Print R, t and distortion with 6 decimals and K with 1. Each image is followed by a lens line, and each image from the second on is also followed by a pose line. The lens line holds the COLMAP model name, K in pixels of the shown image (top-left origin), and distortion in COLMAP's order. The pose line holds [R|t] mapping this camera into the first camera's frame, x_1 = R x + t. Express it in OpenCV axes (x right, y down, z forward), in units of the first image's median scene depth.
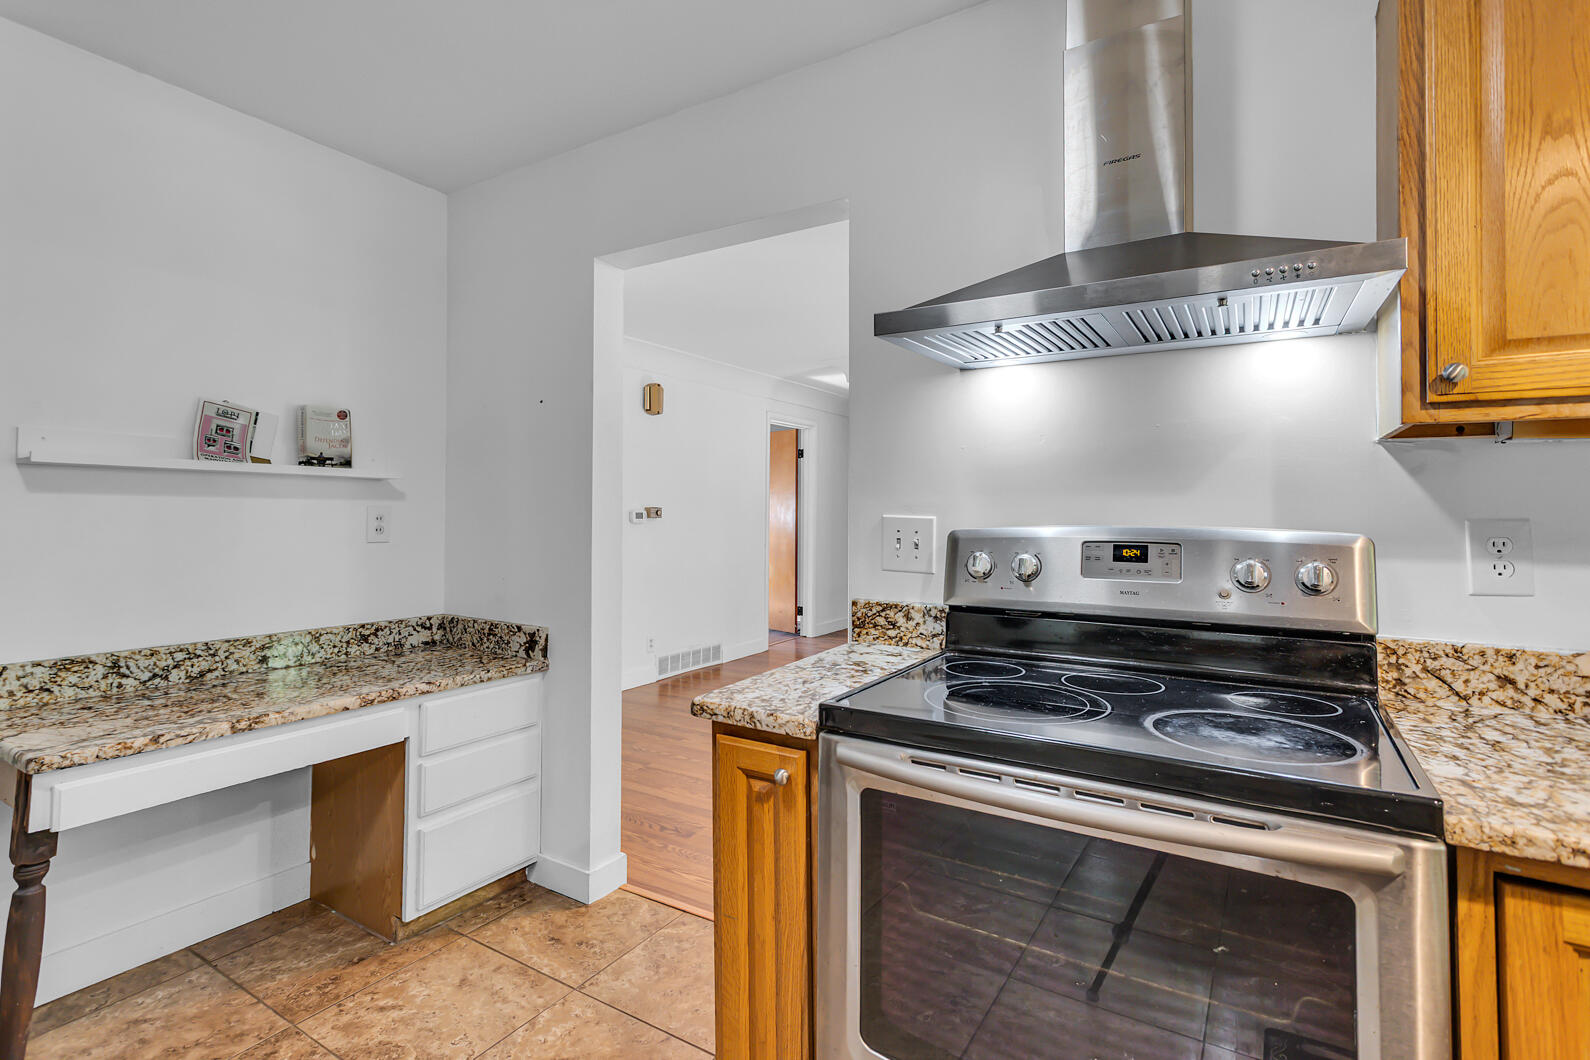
lens RADIAL K [[747.4, 0, 801.3], [0, 747.4, 493.6], [0, 0, 1]] dist [-0.002358, 0.002948]
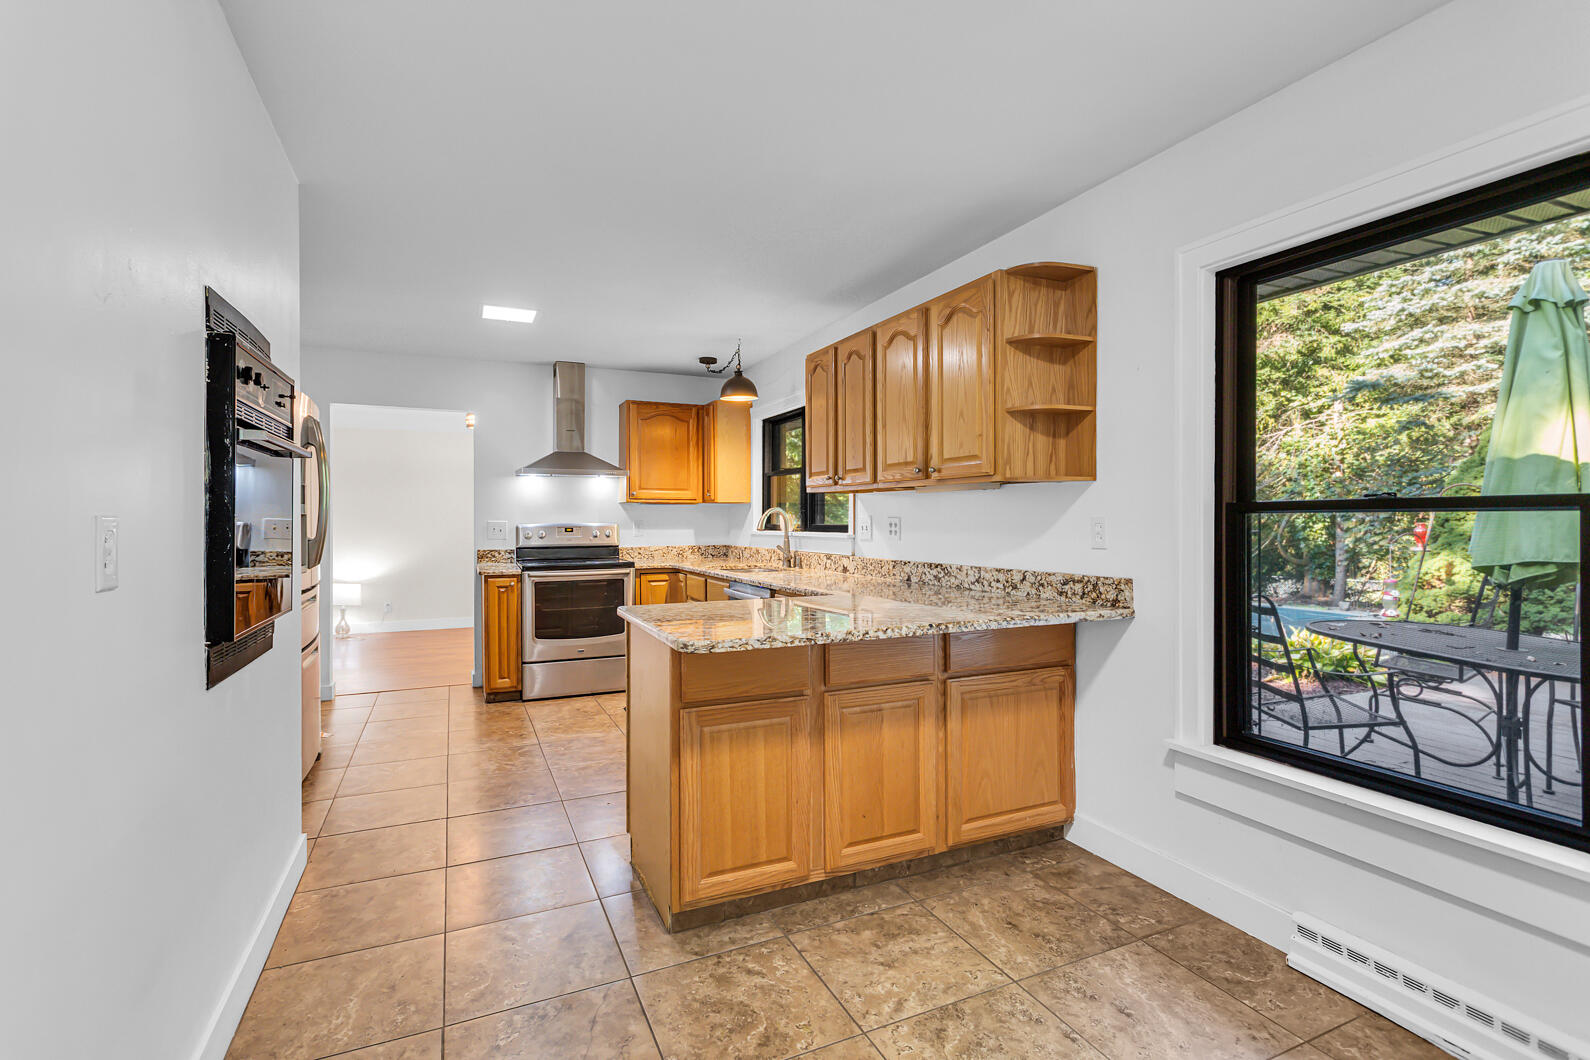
lens RADIAL K [[747.4, 0, 787.2], [0, 747.4, 519.6], [0, 0, 1]] dist [-0.002358, 0.002948]
pose [[0.563345, -0.009853, 0.826163, -2.034487], [-0.011754, 0.999732, 0.019939, -0.061601], [-0.826138, -0.020943, 0.563079, -2.031387]]
